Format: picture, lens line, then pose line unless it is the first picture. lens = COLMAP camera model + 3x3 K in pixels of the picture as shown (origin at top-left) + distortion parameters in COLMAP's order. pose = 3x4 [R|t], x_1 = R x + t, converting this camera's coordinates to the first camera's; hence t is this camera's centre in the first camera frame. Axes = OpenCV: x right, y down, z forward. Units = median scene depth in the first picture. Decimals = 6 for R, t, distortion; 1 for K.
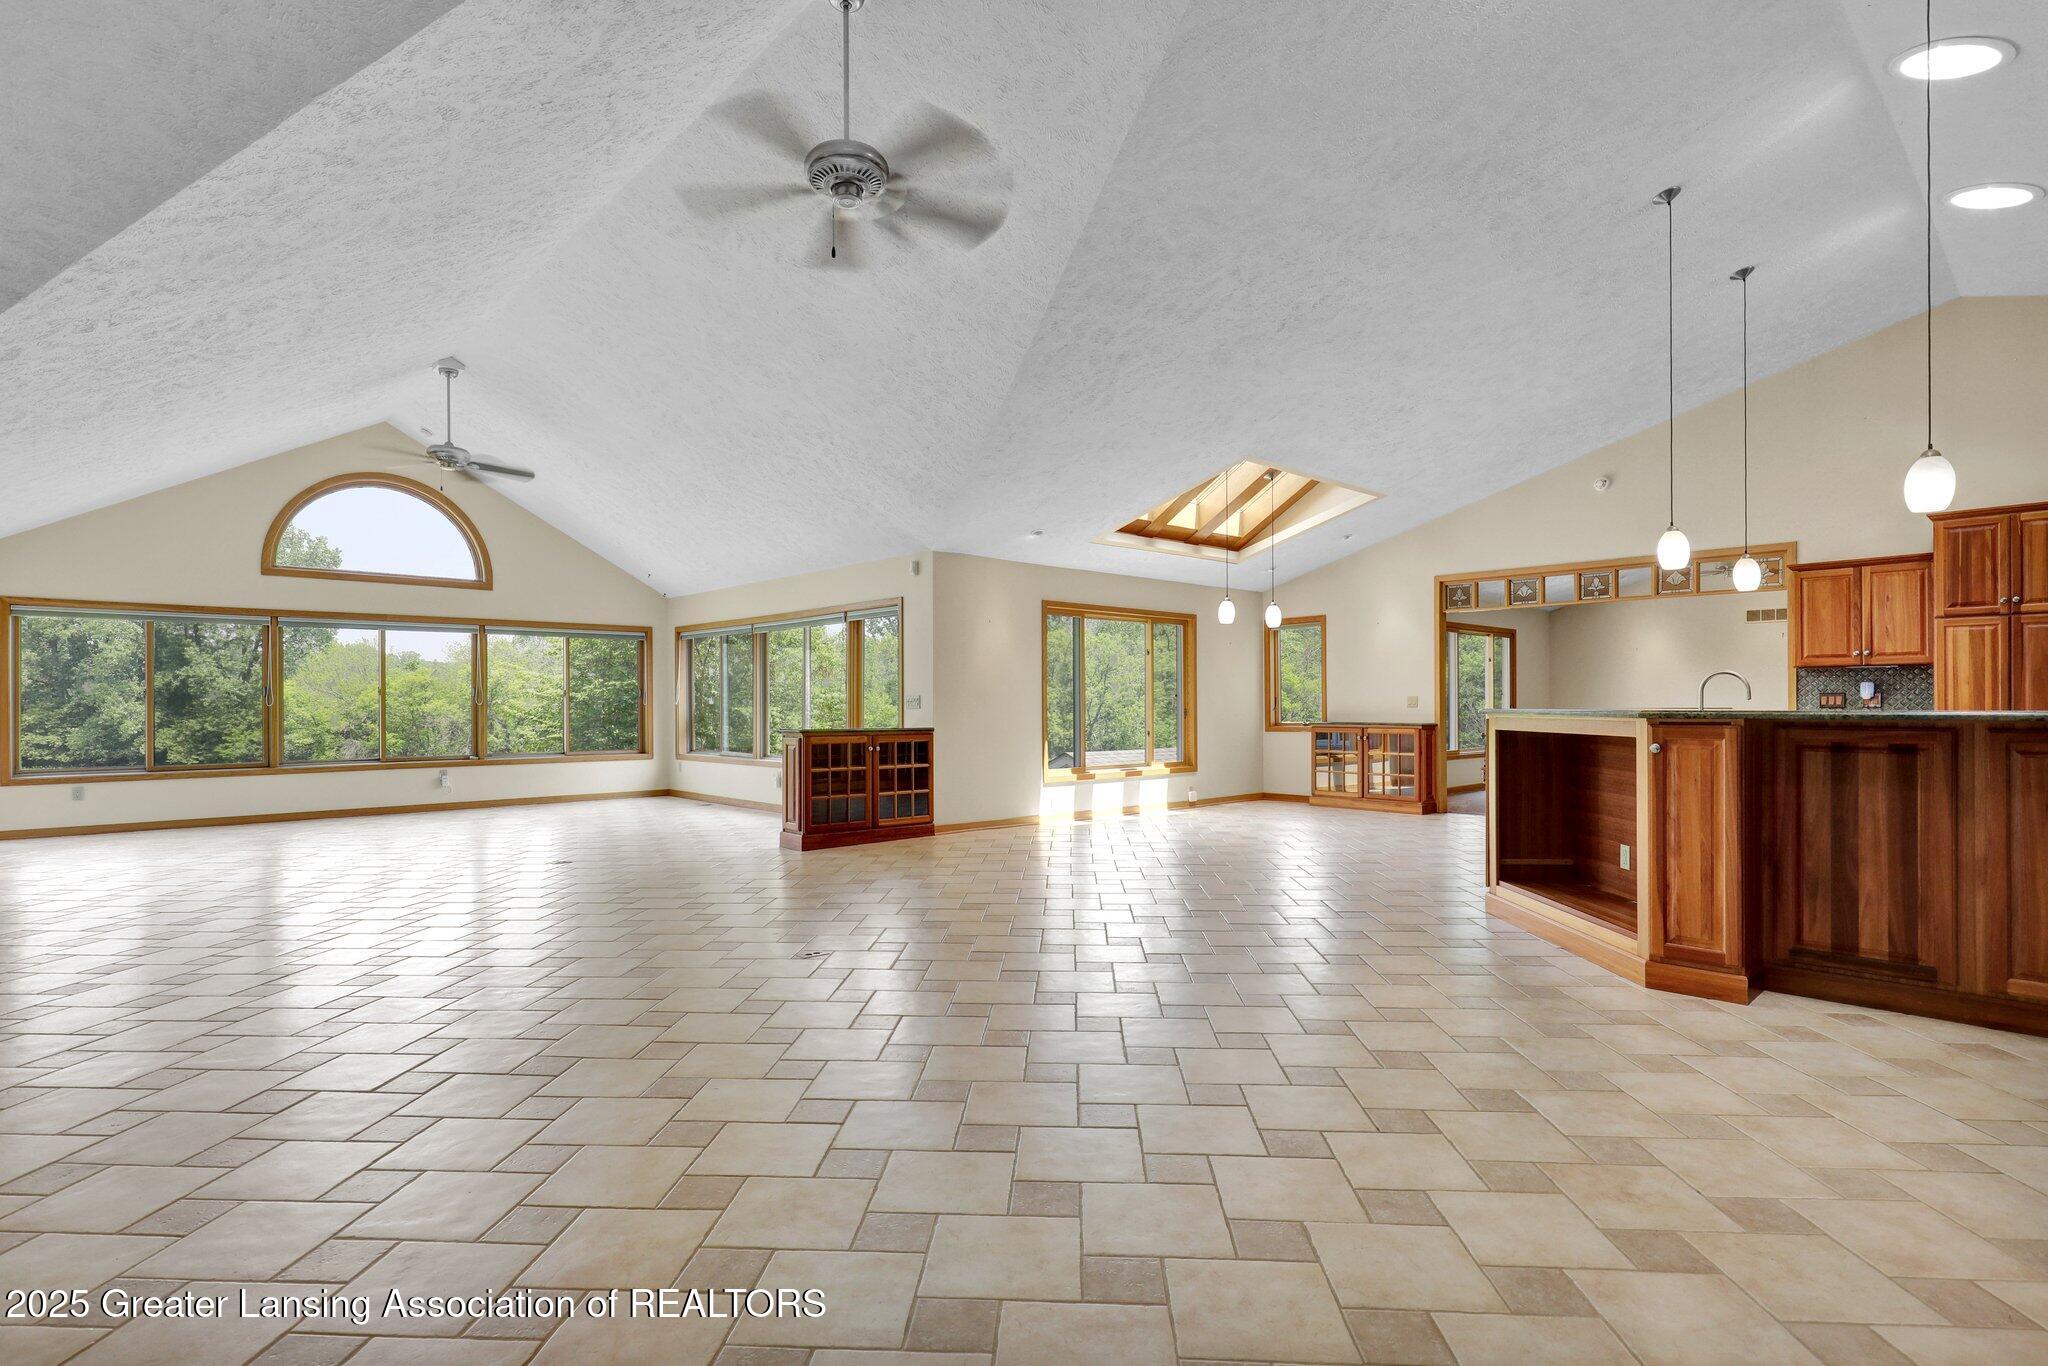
lens RADIAL K [[1004.6, 0, 1020.7], [0, 1004.6, 703.7], [0, 0, 1]] dist [-0.001825, -0.000284]
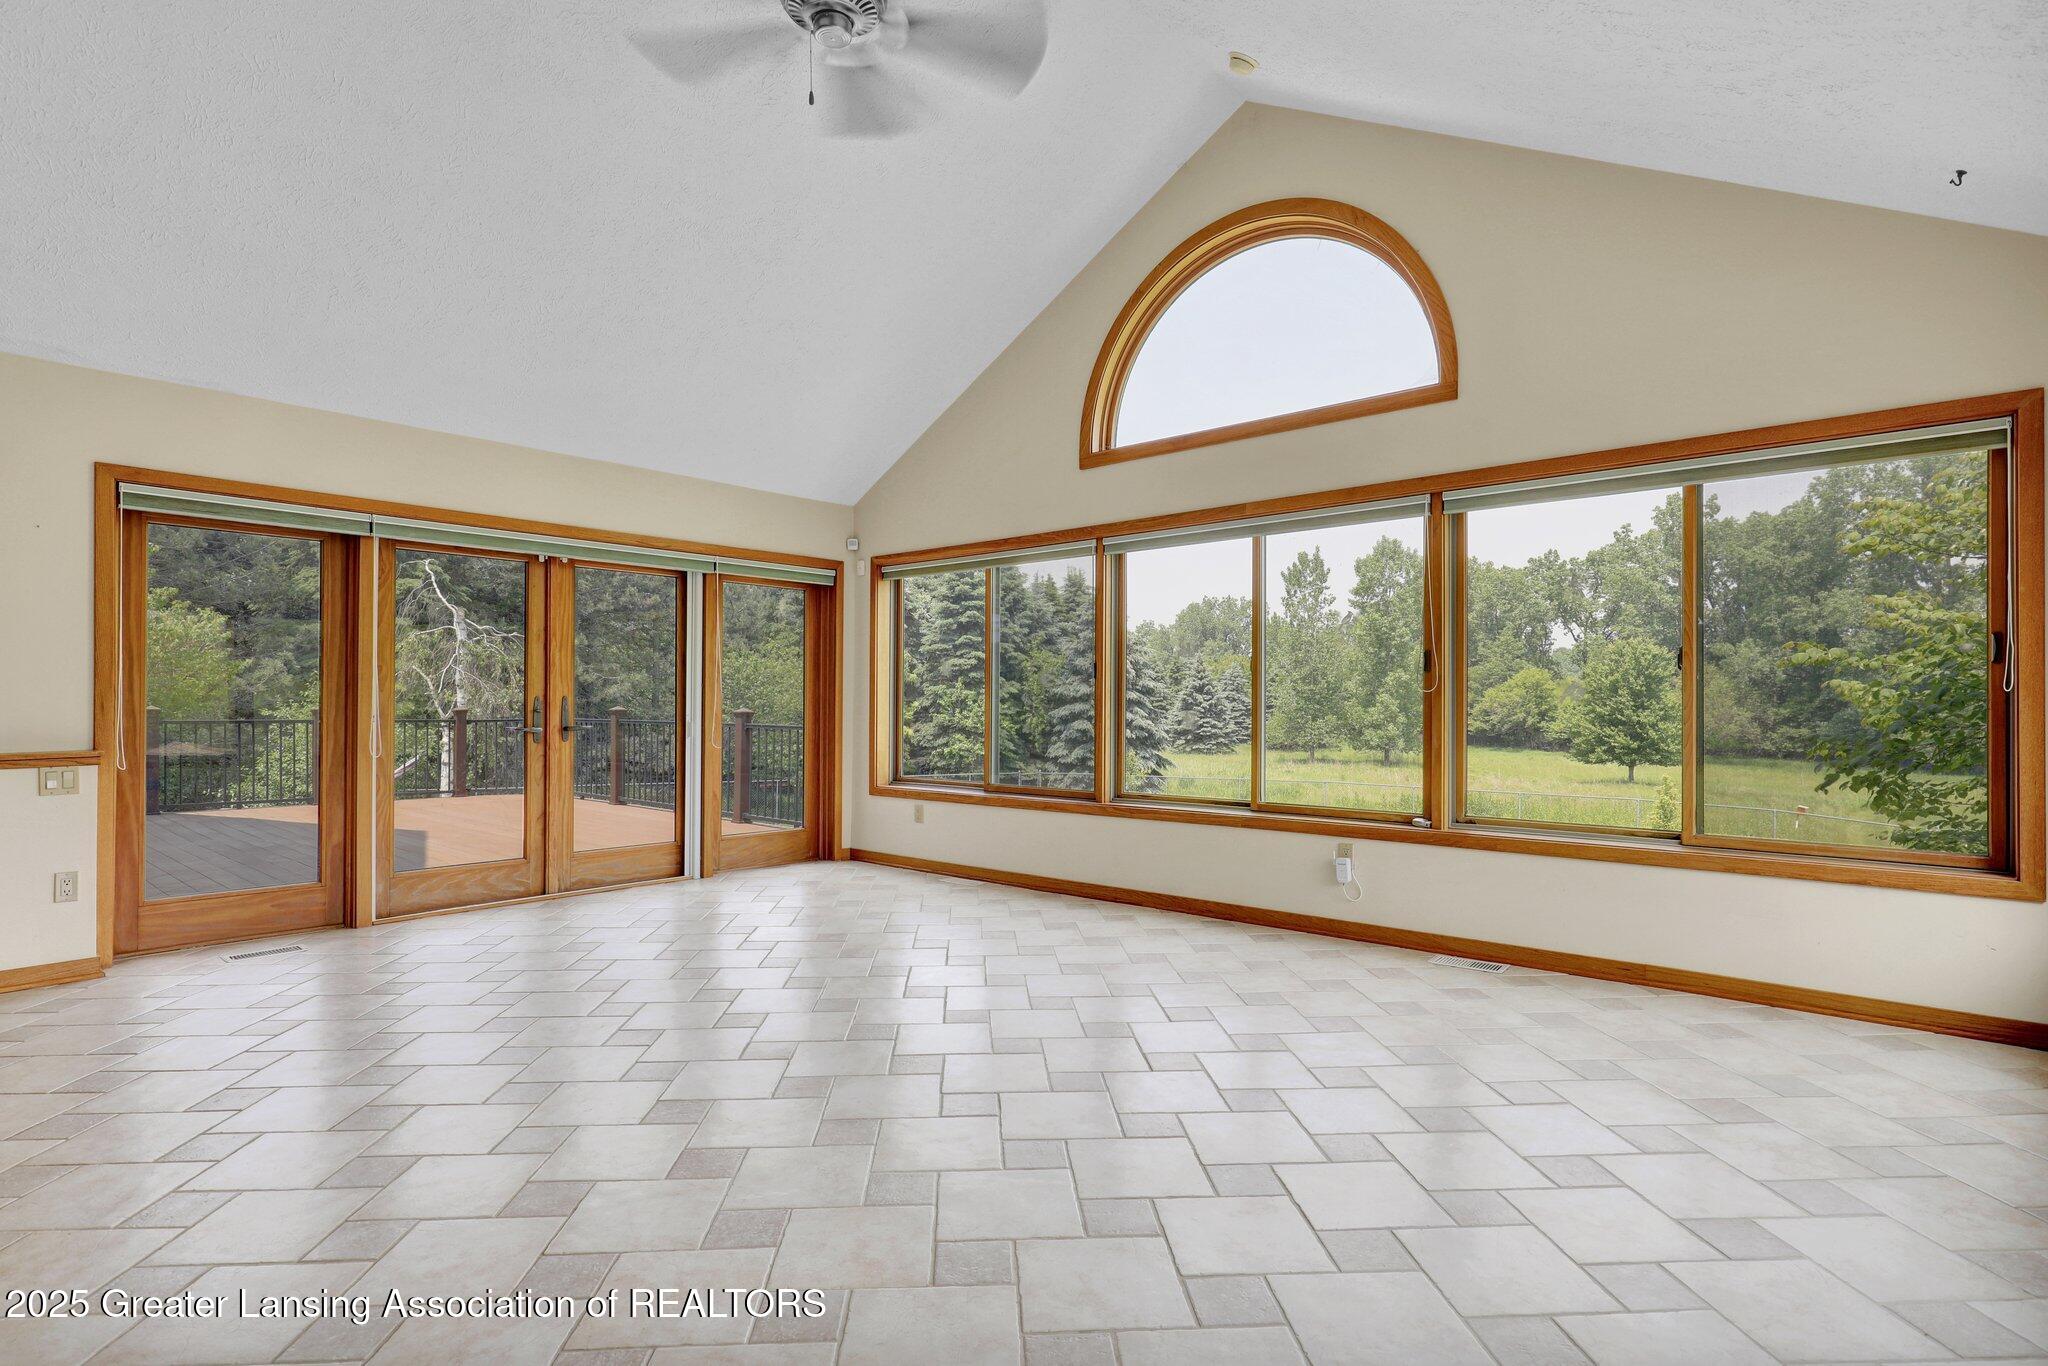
lens RADIAL K [[1016.5, 0, 1022.7], [0, 1016.5, 690.0], [0, 0, 1]] dist [0.004384, 0.000484]
pose [[0.108197, -0.004892, -0.994117, -0.137527], [-0.003175, 0.999981, -0.005267, 0.002726], [0.994124, 0.003726, 0.108180, 0.714777]]
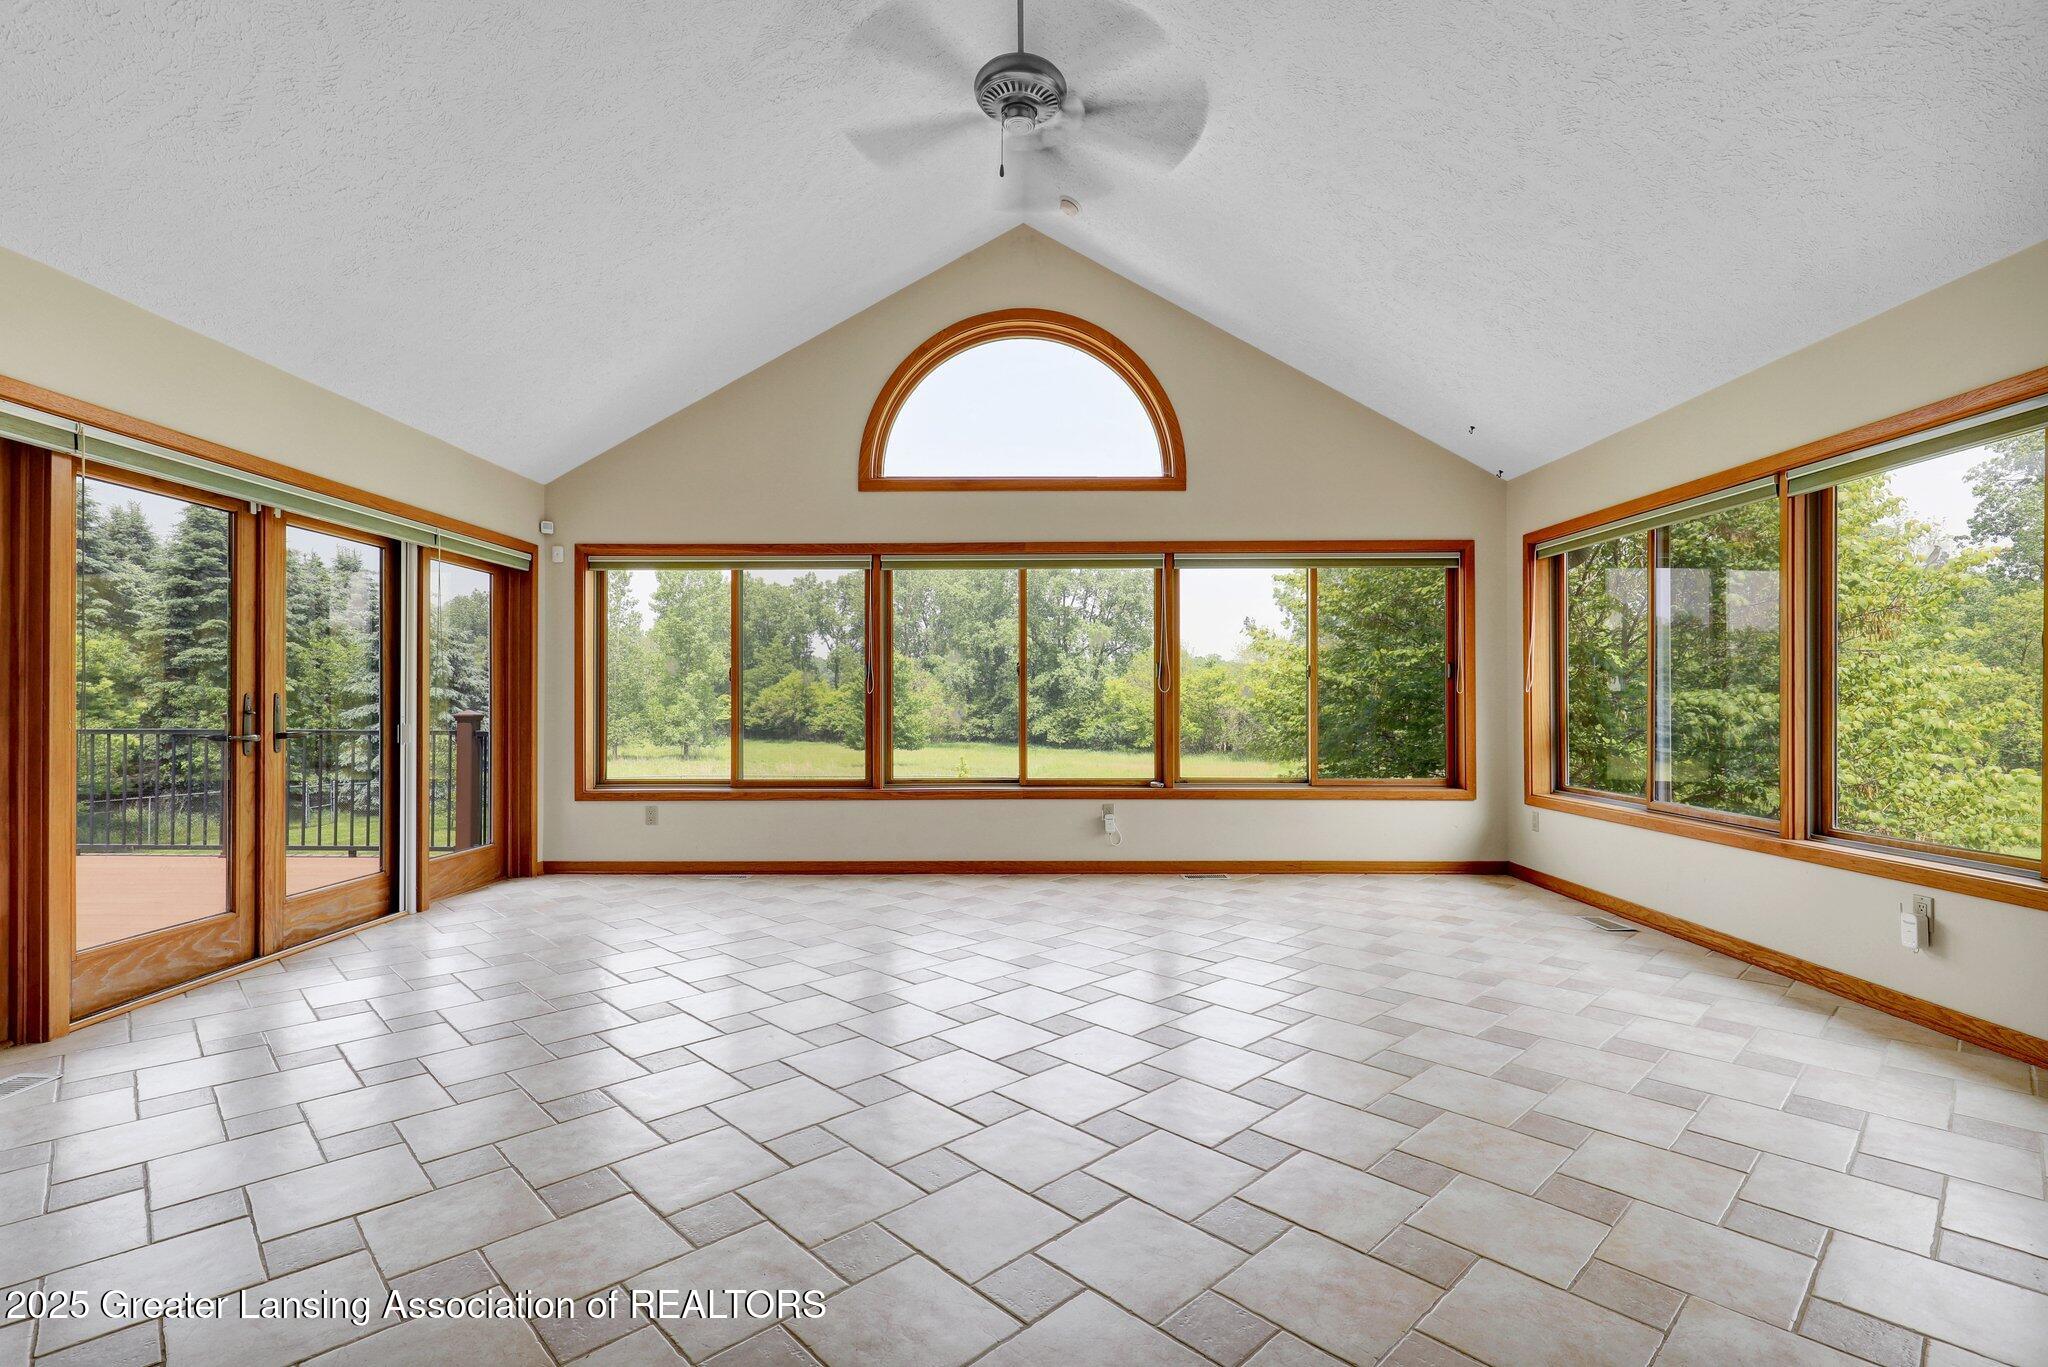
lens RADIAL K [[947.2, 0, 1018.9], [0, 947.2, 685.9], [0, 0, 1]] dist [0.002769, -0.000271]
pose [[0.730163, -0.004998, -0.683255, -0.207919], [-0.004173, 0.999922, -0.011774, 0.004004], [0.683261, 0.011448, 0.730085, 0.493910]]
